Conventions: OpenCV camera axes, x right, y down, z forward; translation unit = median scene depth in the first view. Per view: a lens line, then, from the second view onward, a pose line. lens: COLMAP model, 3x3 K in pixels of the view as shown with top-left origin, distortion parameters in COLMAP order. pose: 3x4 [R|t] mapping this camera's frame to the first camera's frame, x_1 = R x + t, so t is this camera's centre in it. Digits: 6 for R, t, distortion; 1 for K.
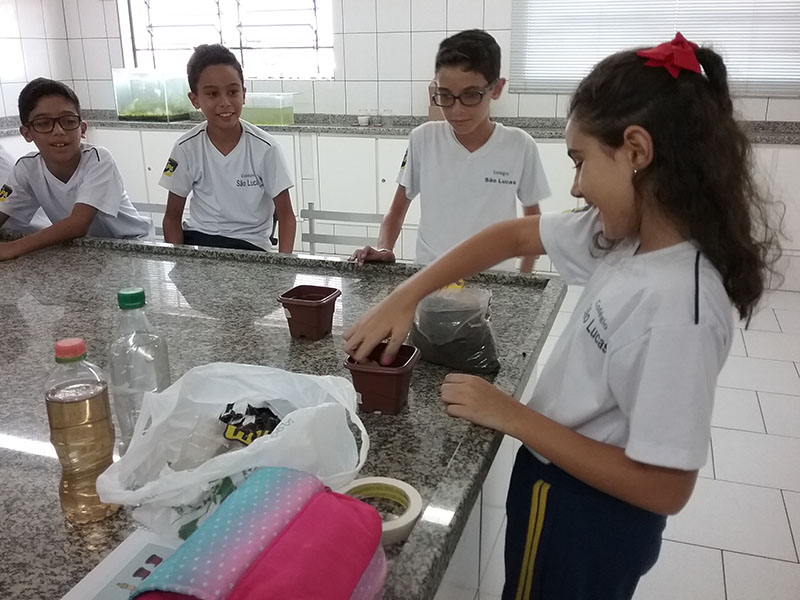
lens RADIAL K [[737.7, 0, 400.0], [0, 737.7, 300.0], [0, 0, 1]] dist [0.050210, -0.103703]
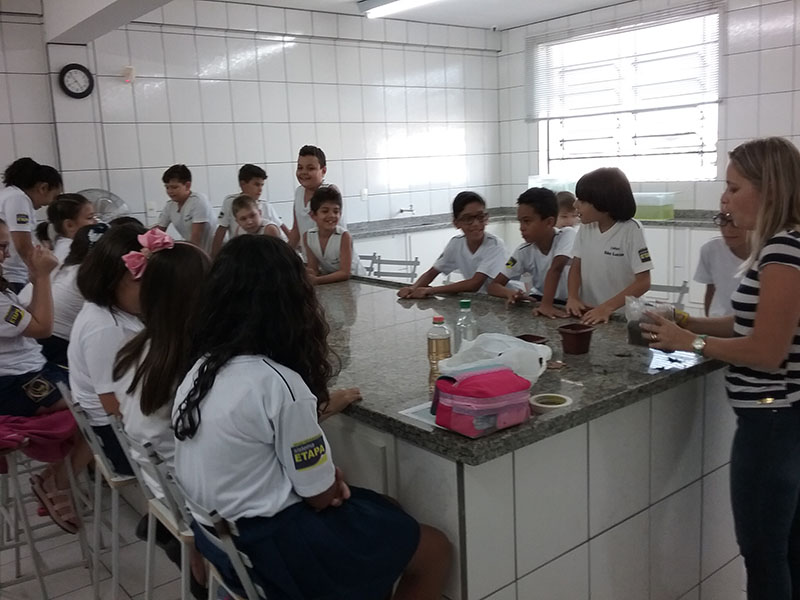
lens RADIAL K [[737.7, 0, 400.0], [0, 737.7, 300.0], [0, 0, 1]] dist [0.050210, -0.103703]
pose [[0.847716, 0.065622, -0.526376, 0.112047], [-0.129508, 0.987893, -0.085411, 0.036084], [0.514399, 0.140574, 0.845951, -0.159697]]
